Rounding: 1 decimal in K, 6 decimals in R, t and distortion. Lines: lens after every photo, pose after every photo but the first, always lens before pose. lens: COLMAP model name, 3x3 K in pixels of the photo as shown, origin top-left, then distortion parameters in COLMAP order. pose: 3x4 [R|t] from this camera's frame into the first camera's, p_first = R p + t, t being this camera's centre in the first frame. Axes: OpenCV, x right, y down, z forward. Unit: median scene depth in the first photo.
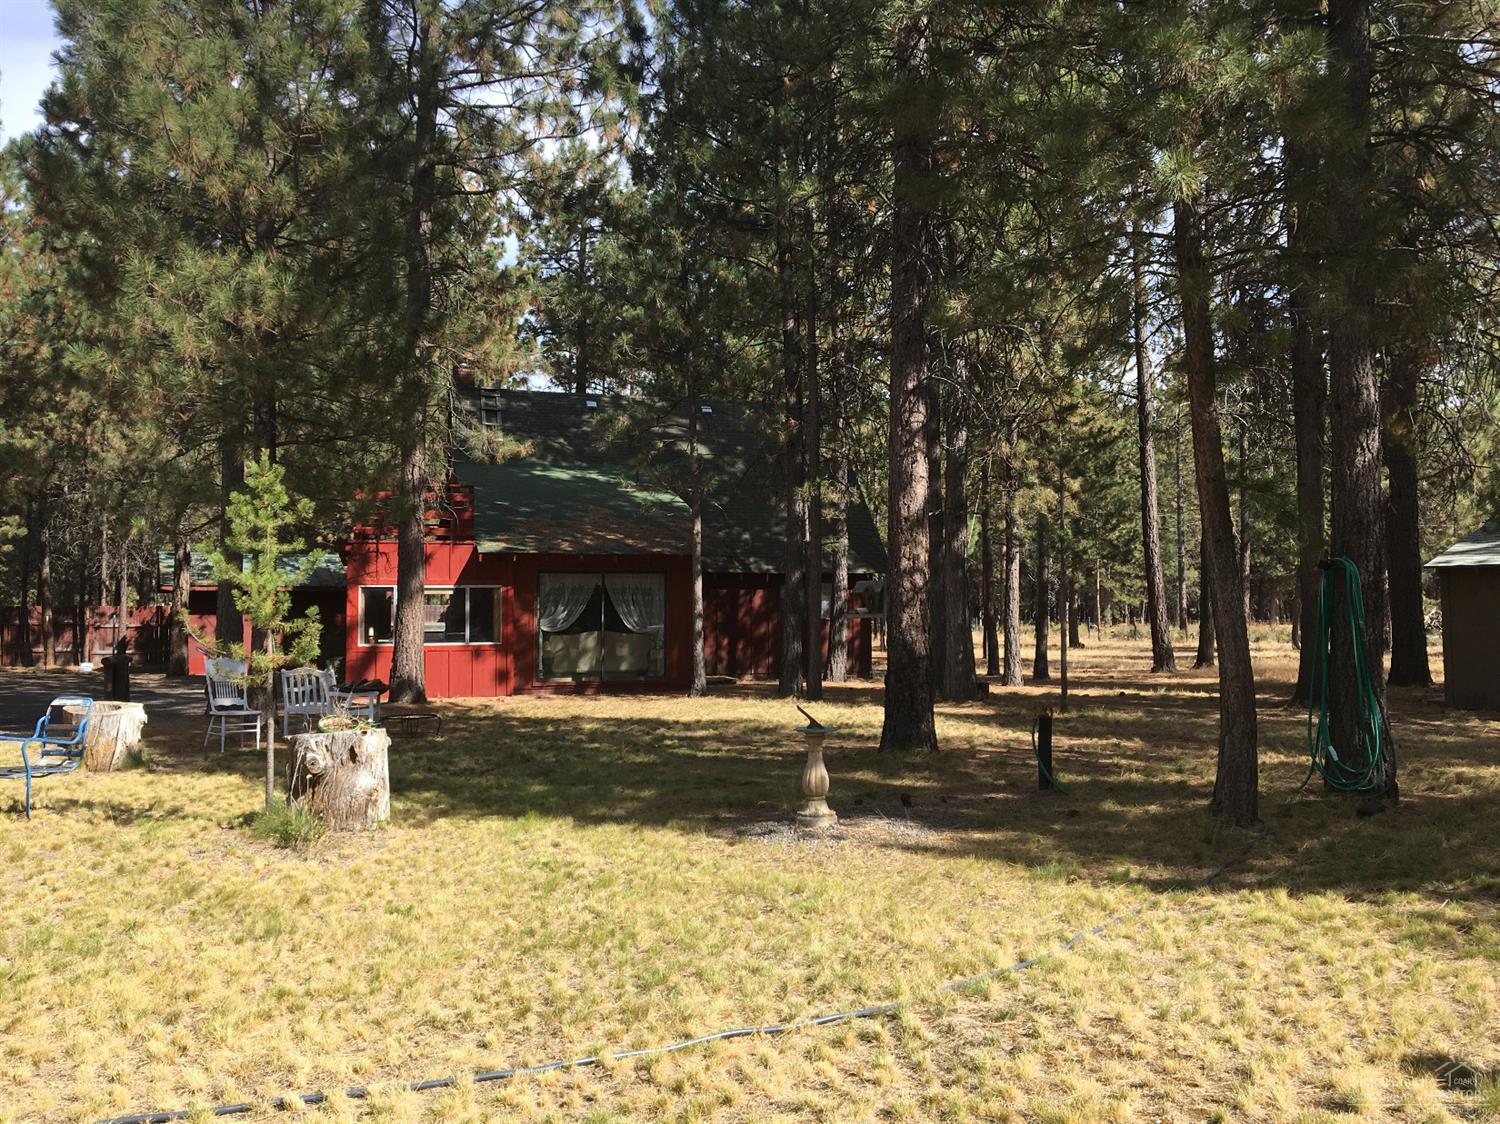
lens RADIAL K [[1272.7, 0, 746.4], [0, 1272.7, 559.0], [0, 0, 1]] dist [0.100176, -0.163461]
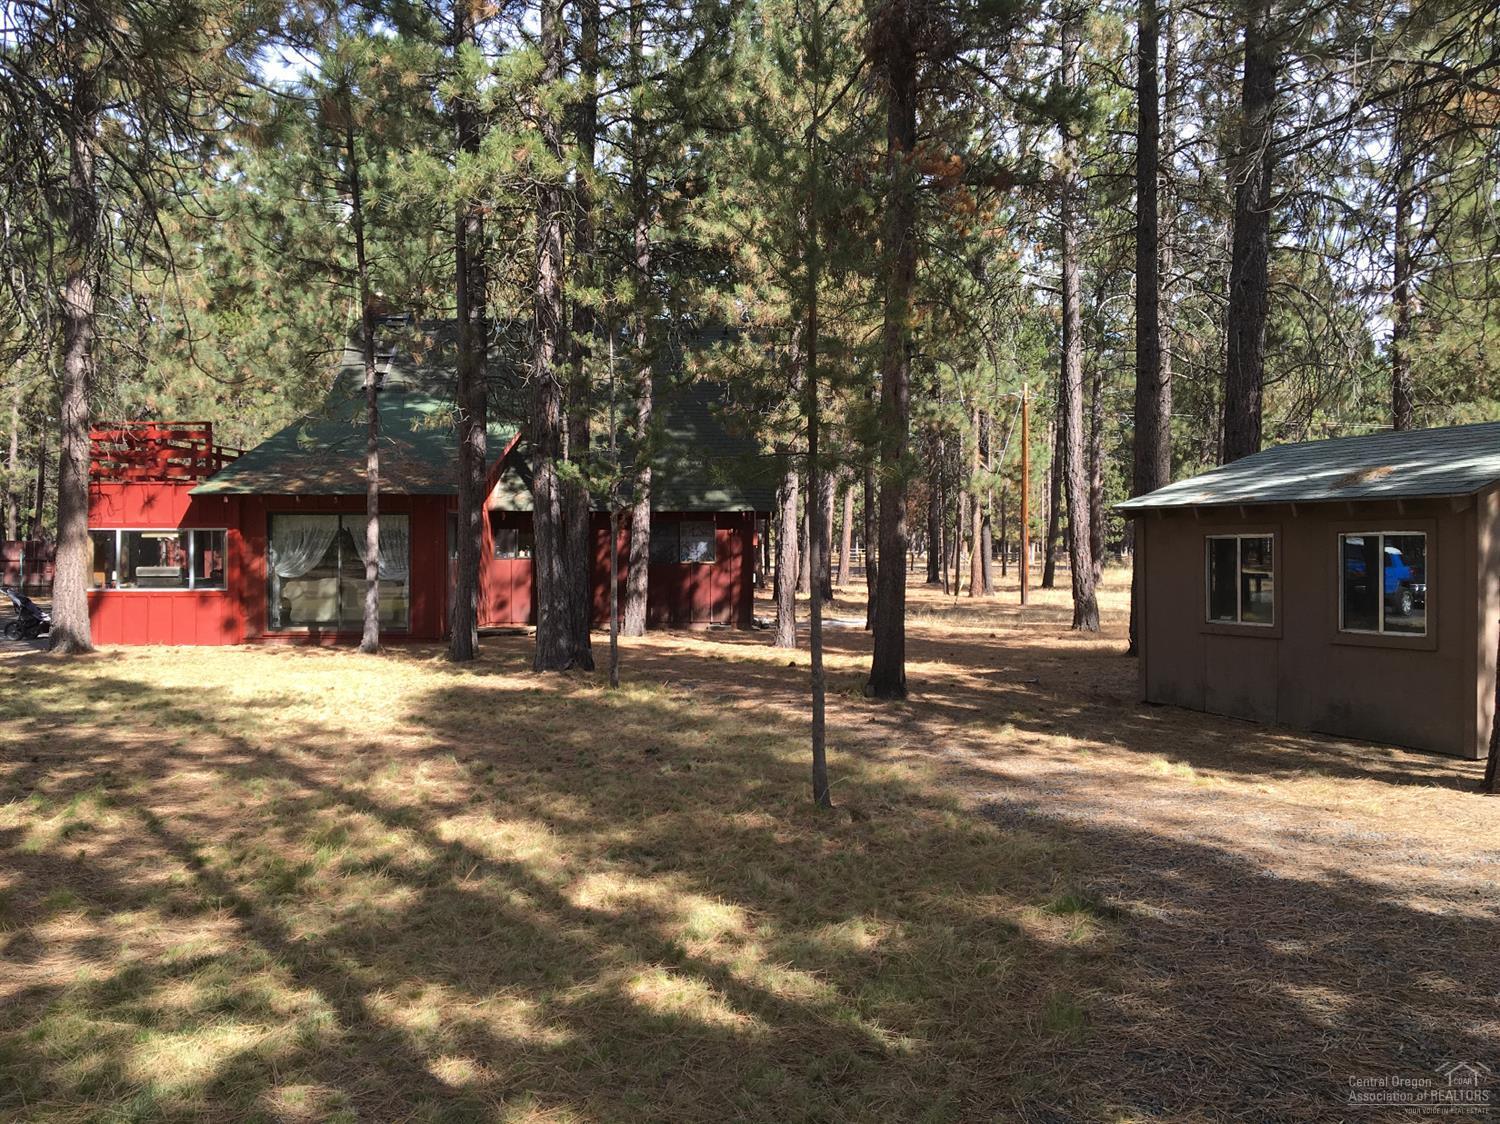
lens RADIAL K [[1272.7, 0, 746.4], [0, 1272.7, 559.0], [0, 0, 1]] dist [0.100176, -0.163461]
pose [[0.957760, 0.008473, -0.287443, 0.437188], [0.008011, 0.998392, 0.056121, -0.006354], [0.287457, -0.056054, 0.956152, 0.199050]]
